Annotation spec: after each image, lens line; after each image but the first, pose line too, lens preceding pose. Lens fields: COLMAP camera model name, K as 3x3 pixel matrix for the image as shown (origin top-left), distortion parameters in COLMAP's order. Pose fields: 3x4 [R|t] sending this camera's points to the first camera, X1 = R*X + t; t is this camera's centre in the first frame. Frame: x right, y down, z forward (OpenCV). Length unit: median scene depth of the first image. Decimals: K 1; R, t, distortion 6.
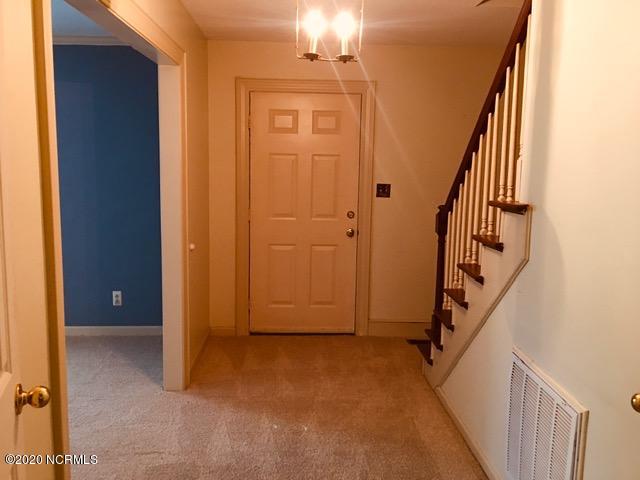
lens RADIAL K [[564.2, 0, 319.0], [0, 564.2, 240.7], [0, 0, 1]] dist [0.088371, -0.109900]
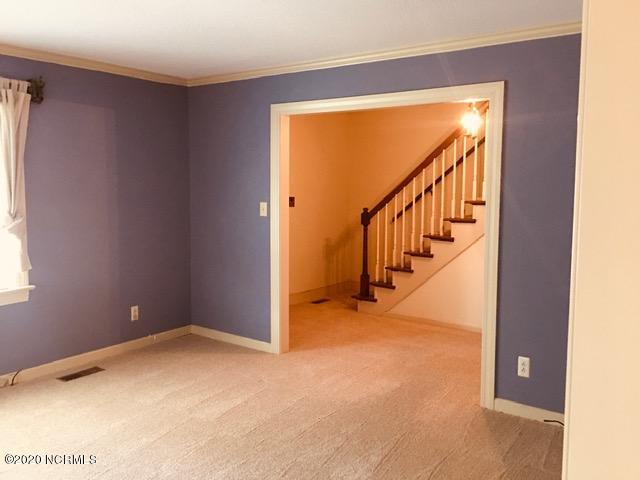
lens RADIAL K [[564.2, 0, 320.0], [0, 564.2, 238.5], [0, 0, 1]] dist [0.088371, -0.109900]
pose [[0.593699, -0.088721, 0.799781, -1.206854], [0.113324, 0.993216, 0.026055, -0.030797], [-0.796667, 0.075165, 0.599726, 0.102824]]
